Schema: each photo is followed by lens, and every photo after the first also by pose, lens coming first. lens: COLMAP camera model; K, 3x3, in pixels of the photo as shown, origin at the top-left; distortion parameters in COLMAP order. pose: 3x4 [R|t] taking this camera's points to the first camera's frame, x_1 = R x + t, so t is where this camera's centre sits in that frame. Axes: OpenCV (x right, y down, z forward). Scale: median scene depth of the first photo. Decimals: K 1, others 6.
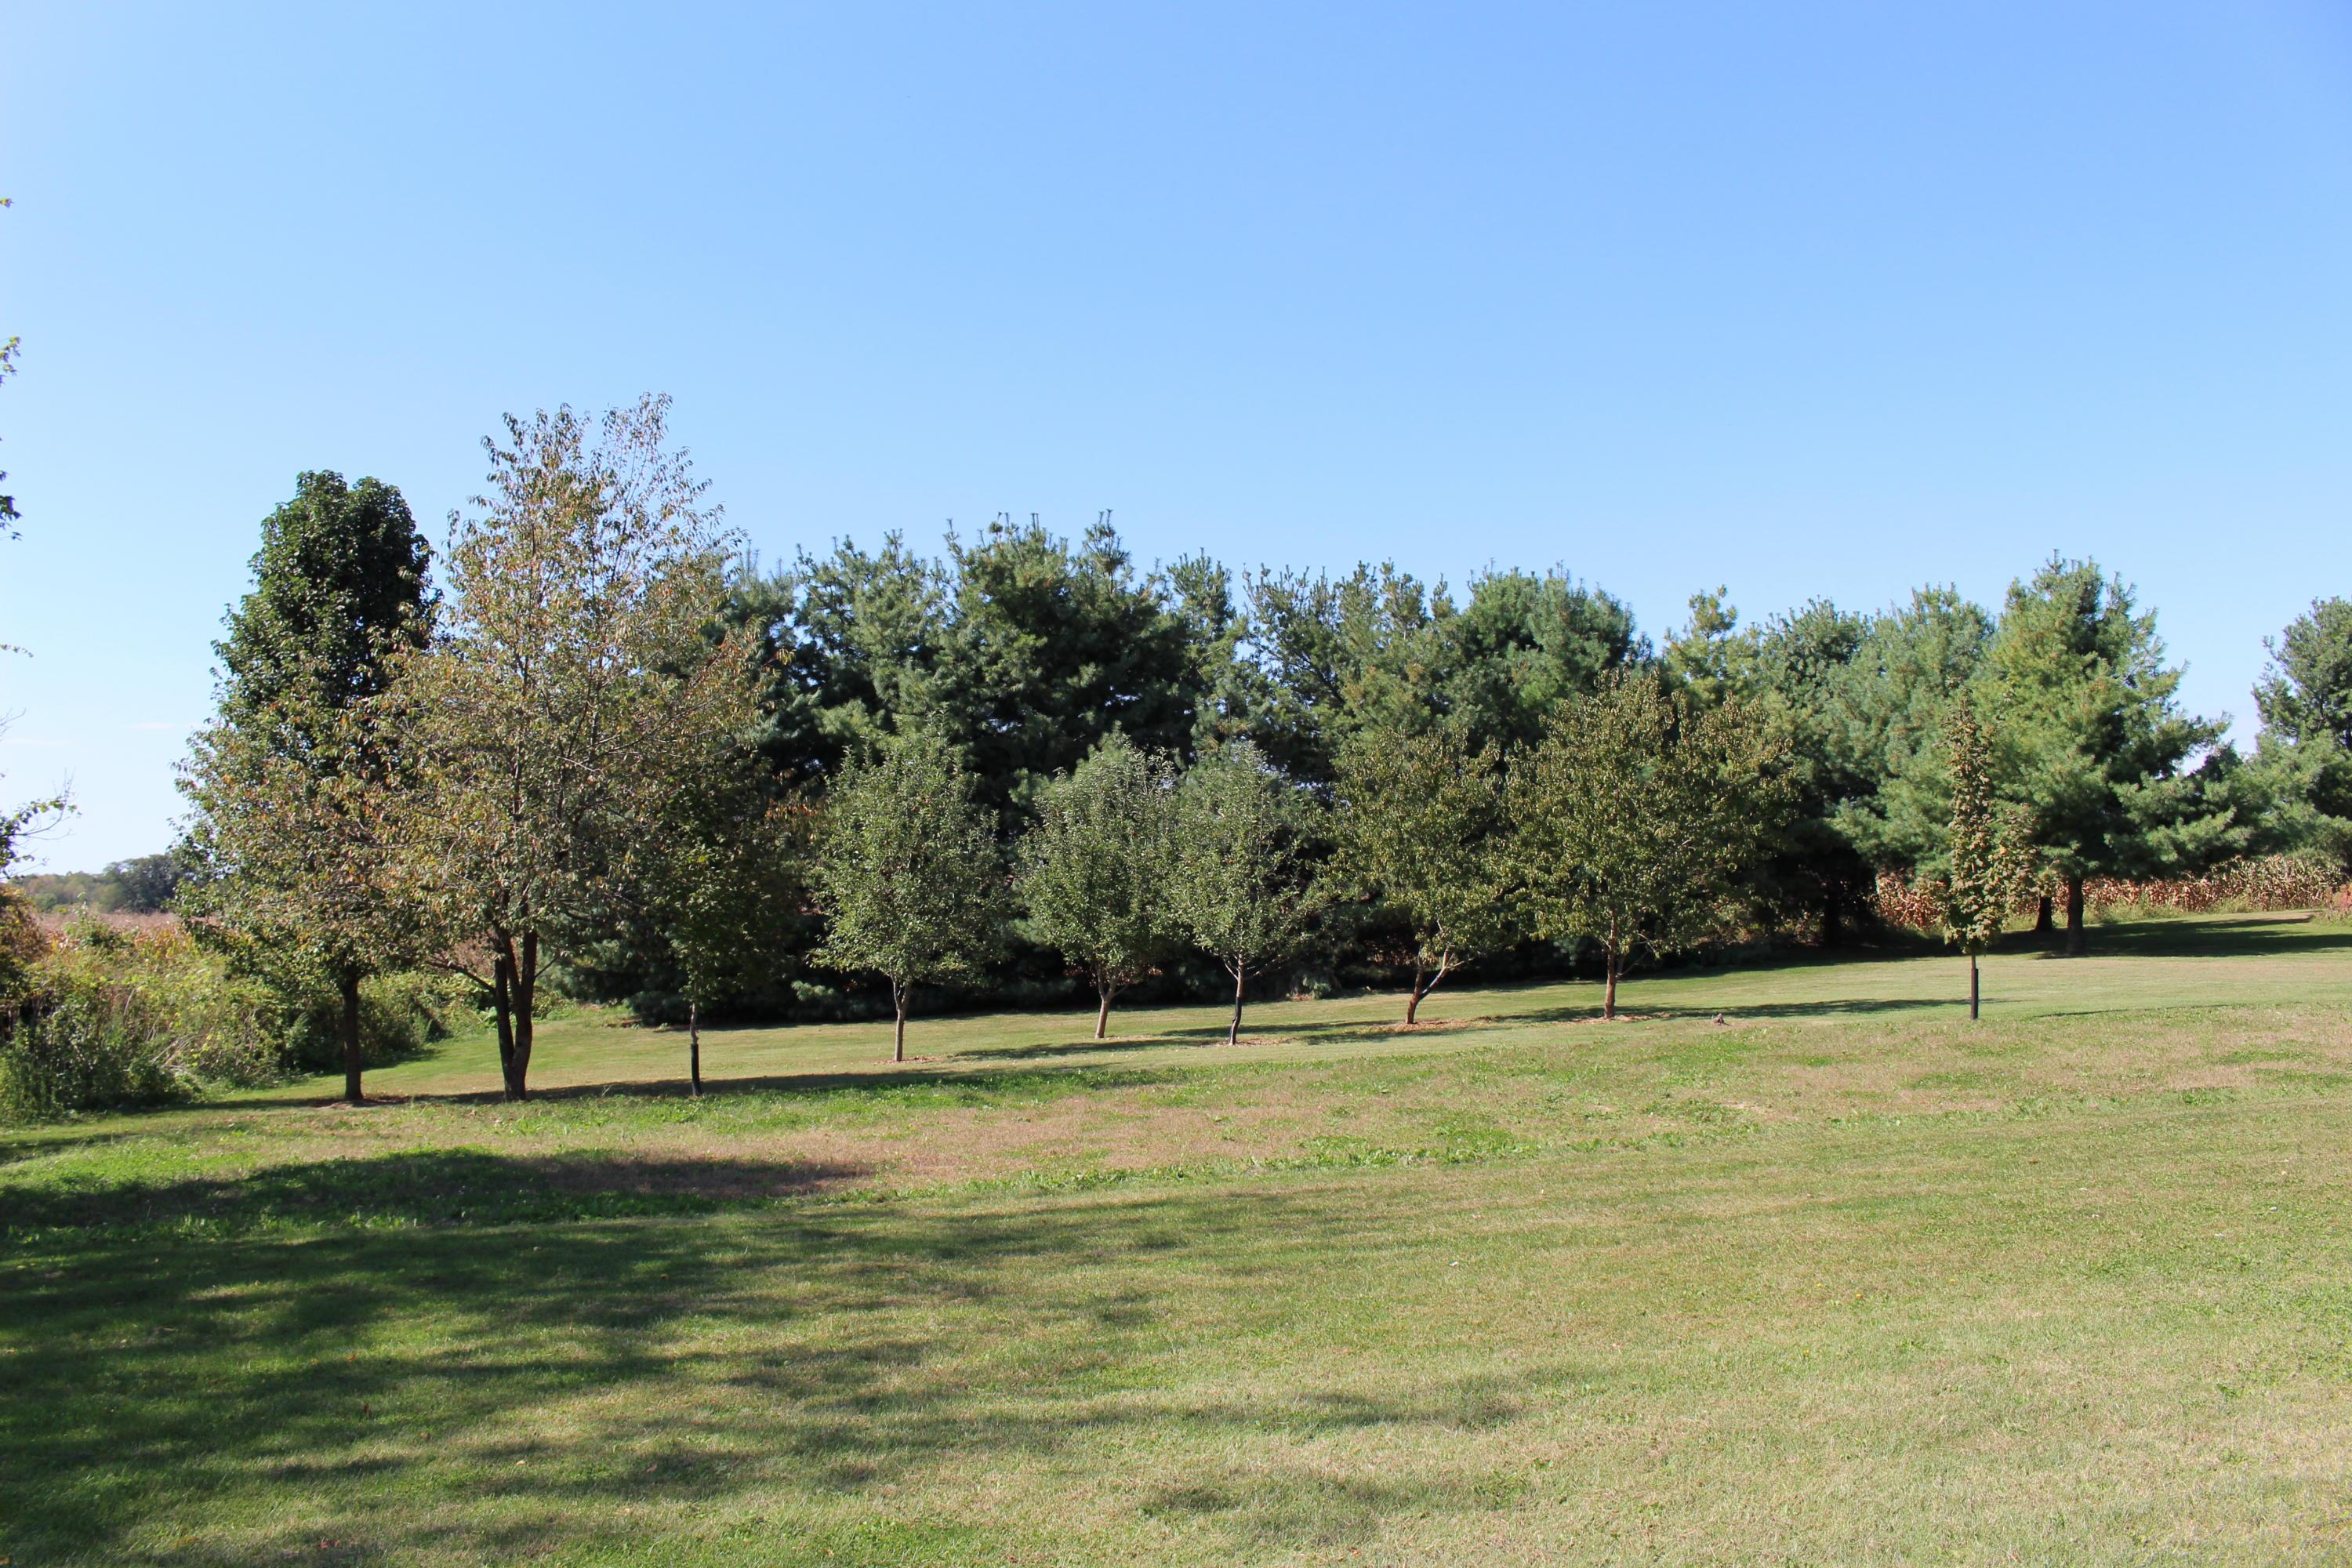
lens RADIAL K [[1954.8, 0, 1167.3], [0, 1954.8, 763.7], [0, 0, 1]] dist [-0.155155, 0.127210]
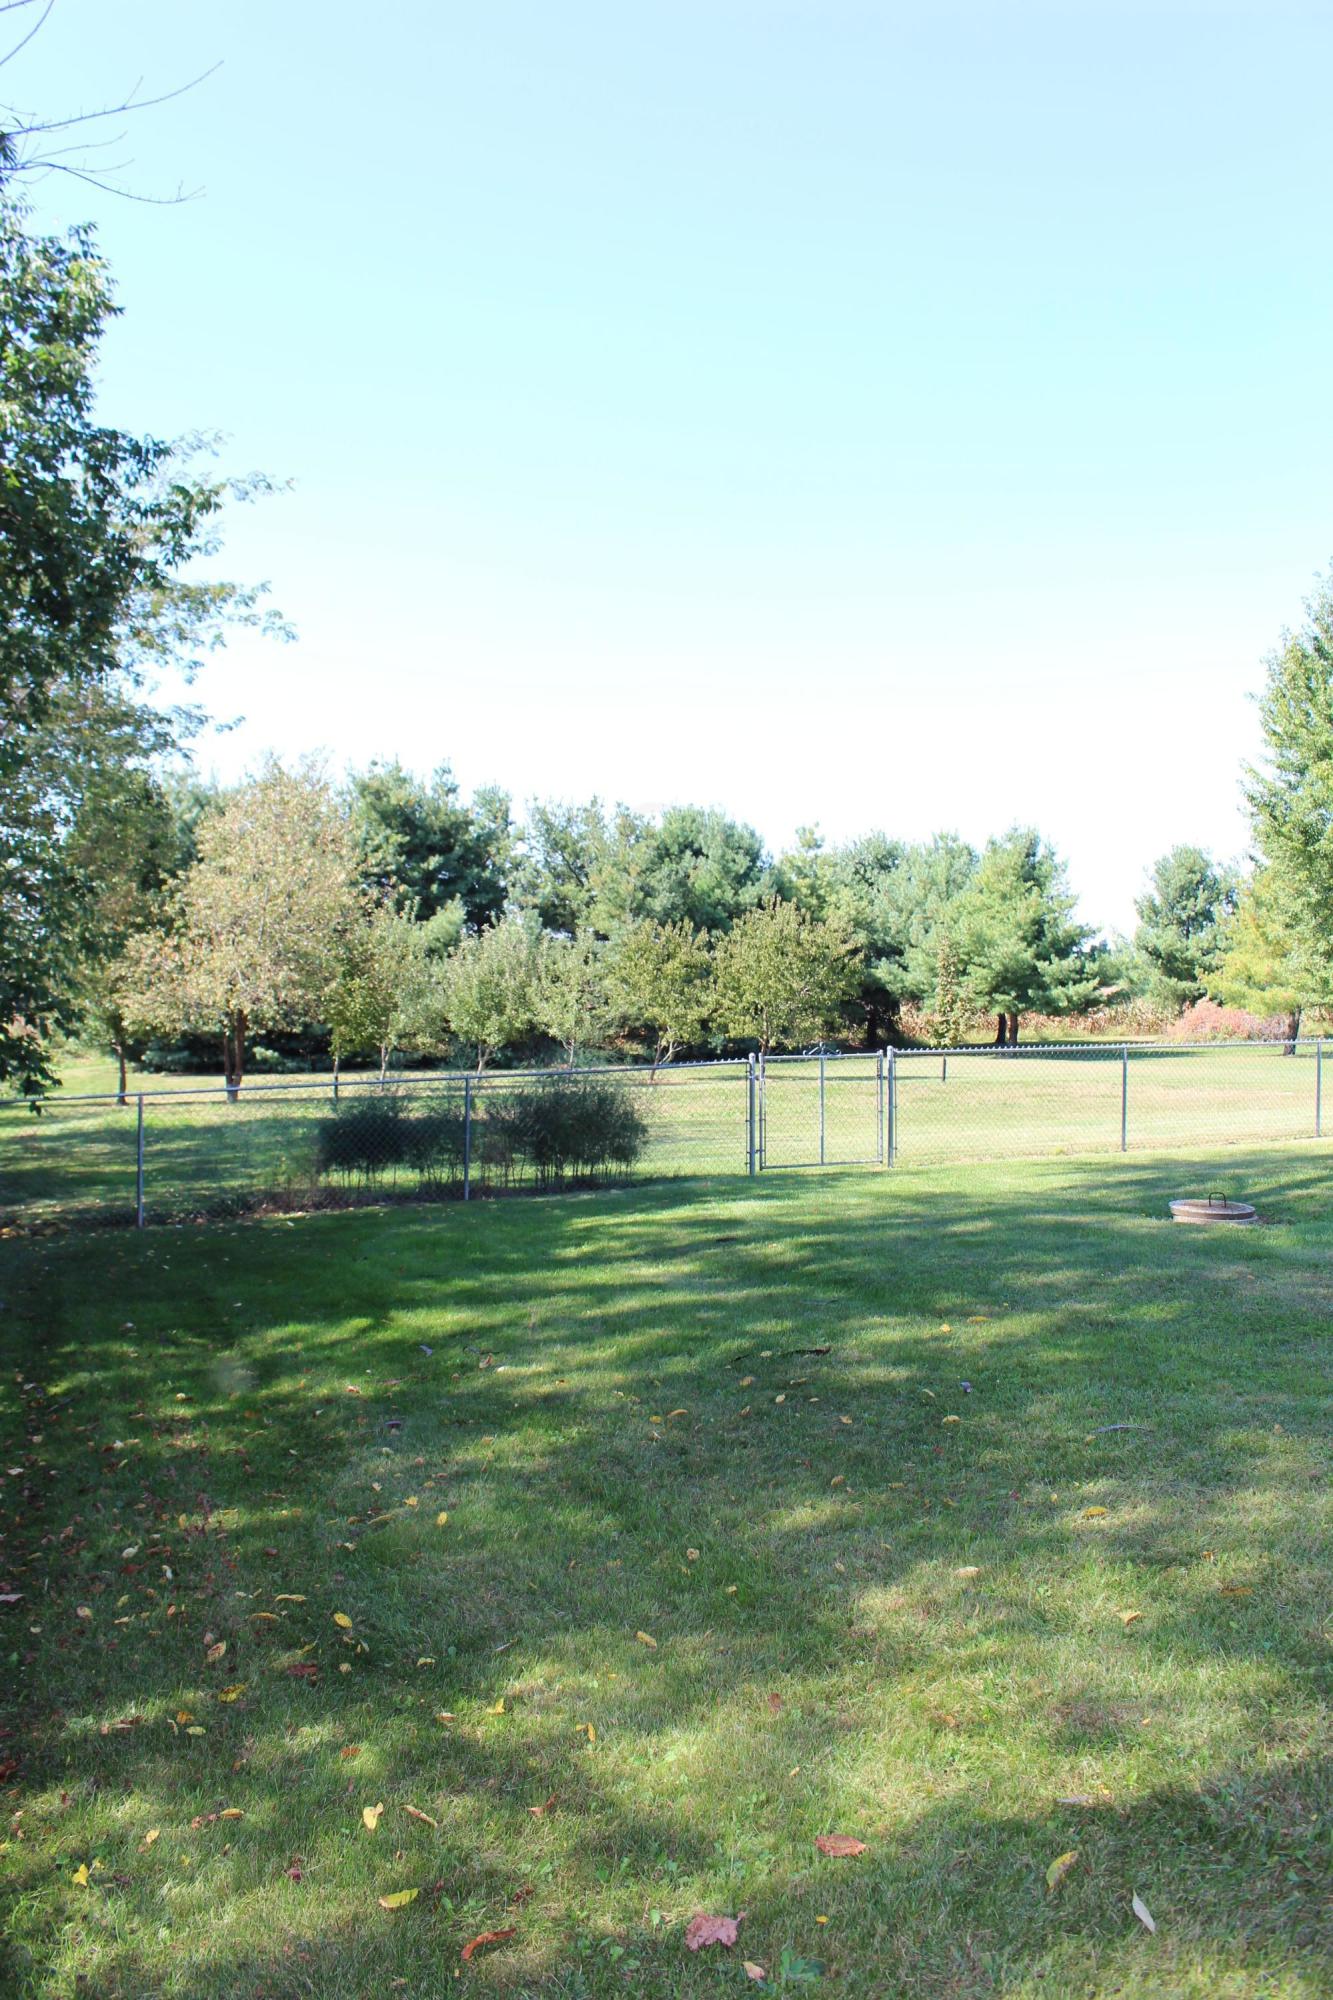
lens RADIAL K [[1662.3, 0, 670.7], [0, 1662.3, 954.9], [0, 0, 1]] dist [-0.155155, 0.127210]
pose [[0.975961, 0.042933, 0.213674, -0.137152], [-0.052486, 0.997850, 0.039238, -0.032648], [-0.211530, -0.049510, 0.976117, -0.367940]]
